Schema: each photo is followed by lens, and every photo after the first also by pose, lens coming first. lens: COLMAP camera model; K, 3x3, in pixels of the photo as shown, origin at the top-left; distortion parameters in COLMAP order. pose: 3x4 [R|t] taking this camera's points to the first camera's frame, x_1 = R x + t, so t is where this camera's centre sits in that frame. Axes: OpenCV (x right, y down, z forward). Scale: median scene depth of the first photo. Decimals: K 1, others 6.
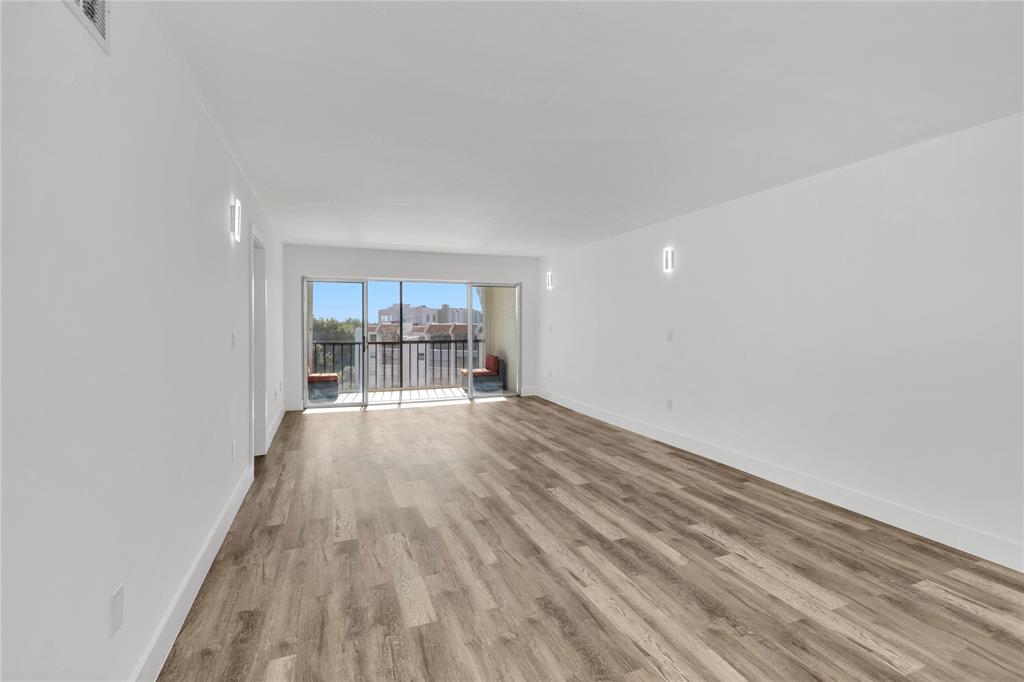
lens RADIAL K [[469.1, 0, 513.6], [0, 469.1, 308.7], [0, 0, 1]] dist [-0.000378, -0.000051]
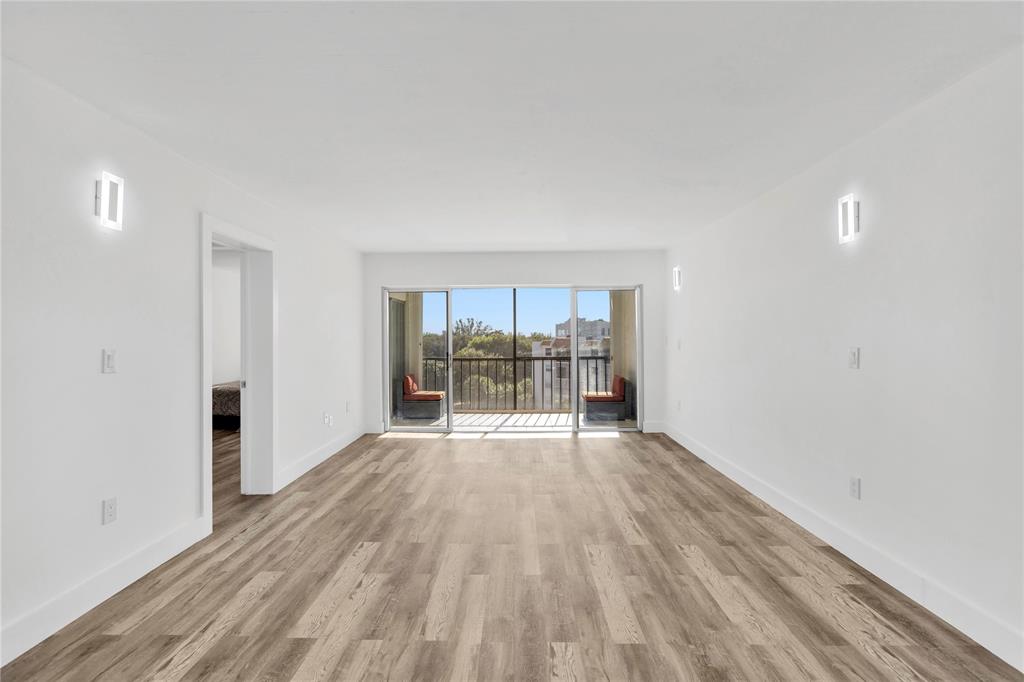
lens RADIAL K [[462.0, 0, 509.9], [0, 462.0, 324.8], [0, 0, 1]] dist [0.000681, -0.000364]
pose [[0.923088, -0.014537, -0.384314, 0.127085], [0.016183, 0.999868, 0.001051, 0.008058], [0.384248, -0.007190, 0.923202, 0.263757]]
